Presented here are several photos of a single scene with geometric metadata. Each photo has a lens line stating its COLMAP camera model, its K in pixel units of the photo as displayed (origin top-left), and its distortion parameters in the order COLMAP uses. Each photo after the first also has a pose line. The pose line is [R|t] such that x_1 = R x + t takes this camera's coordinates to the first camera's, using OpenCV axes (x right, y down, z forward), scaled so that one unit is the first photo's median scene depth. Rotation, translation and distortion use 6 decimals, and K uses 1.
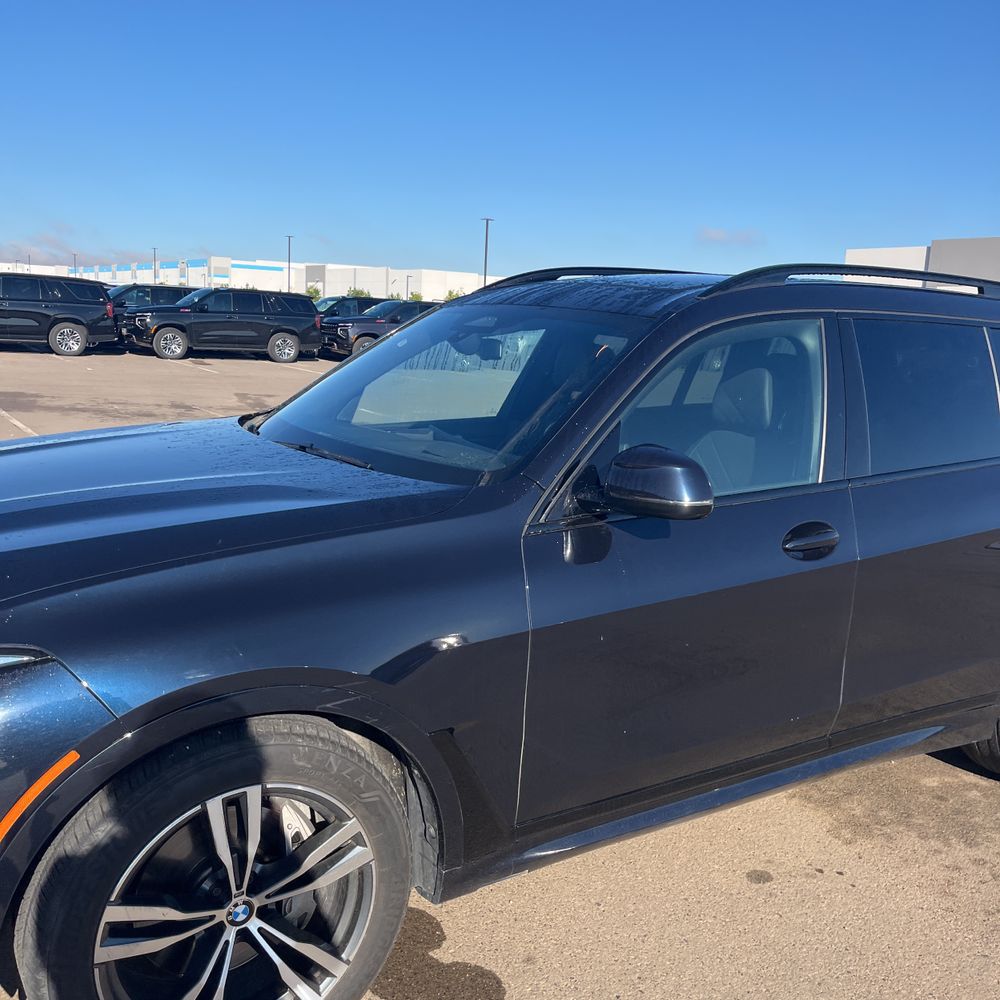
lens RADIAL K [[1006.0, 0, 494.4], [0, 1006.0, 515.7], [0, 0, 1]] dist [0.022221, 0.000000]
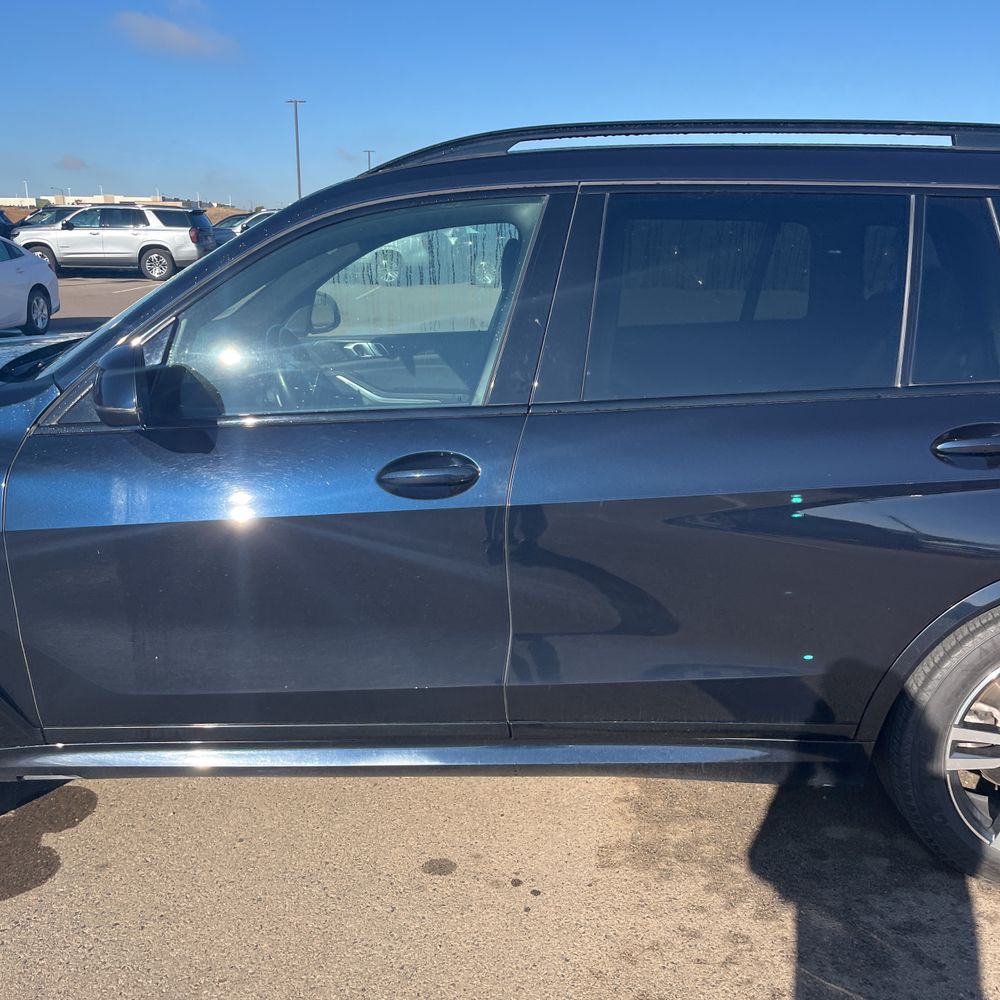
lens RADIAL K [[1006.0, 0, 509.5], [0, 1006.0, 508.5], [0, 0, 1]] dist [0.022221, 0.000000]
pose [[0.842051, 0.096113, -0.530766, 0.781087], [-0.065225, 0.994920, 0.076686, -0.014843], [0.535440, -0.029954, 0.844042, 0.339651]]
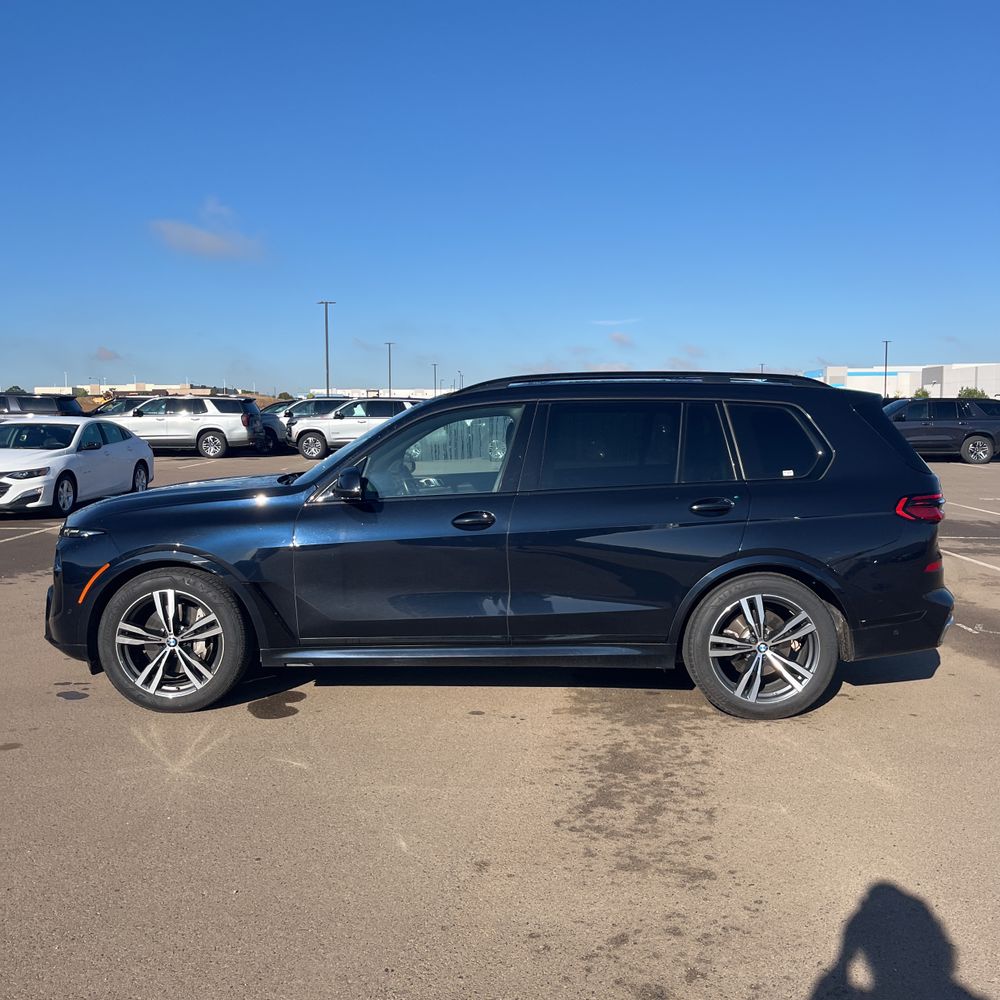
lens RADIAL K [[1006.0, 0, 489.7], [0, 1006.0, 495.2], [0, 0, 1]] dist [0.022221, 0.000000]
pose [[0.825124, -0.009102, -0.564878, 1.371429], [-0.062561, 0.992249, -0.107371, 0.173103], [0.561477, 0.123934, 0.818159, -0.525731]]
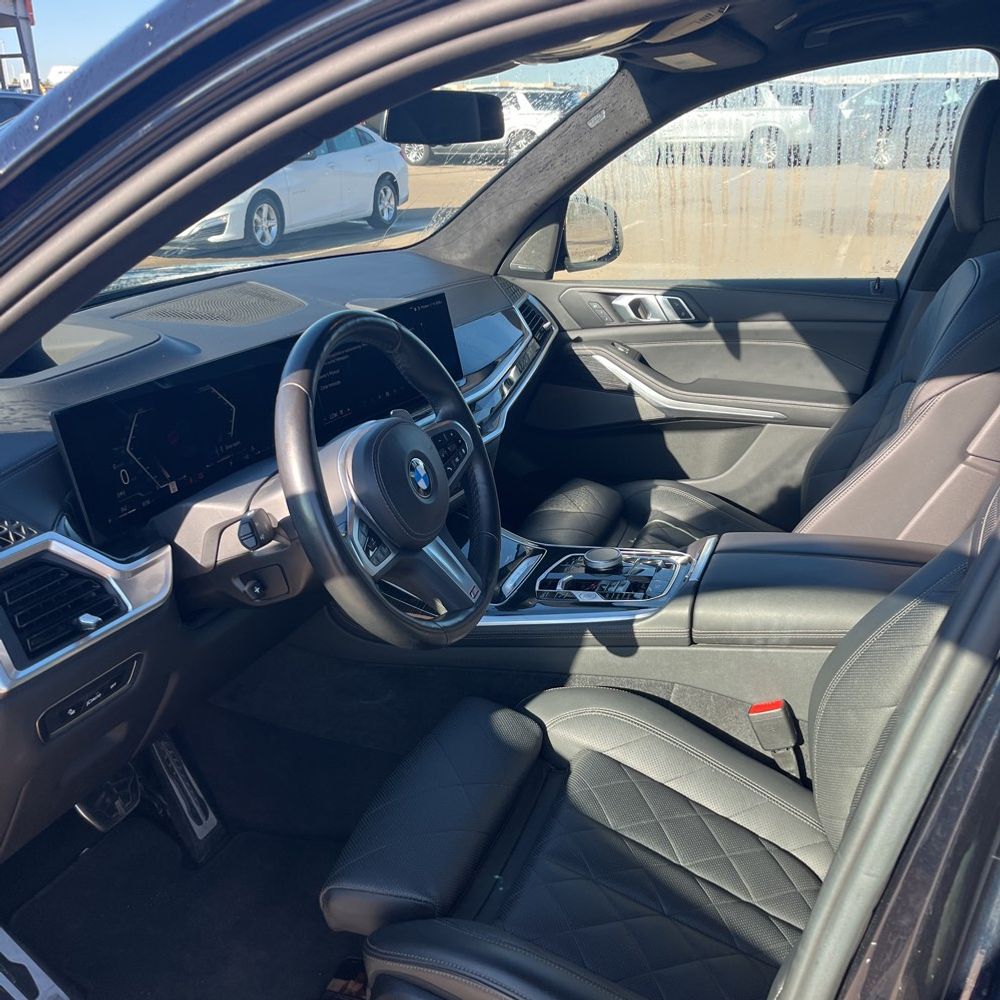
lens RADIAL K [[1006.0, 0, 500.9], [0, 1006.0, 498.8], [0, 0, 1]] dist [0.022221, 0.000000]
pose [[0.592724, 0.229794, -0.771928, 0.411305], [-0.112757, 0.972671, 0.202972, -0.112522], [0.797473, -0.033266, 0.602436, 0.852681]]
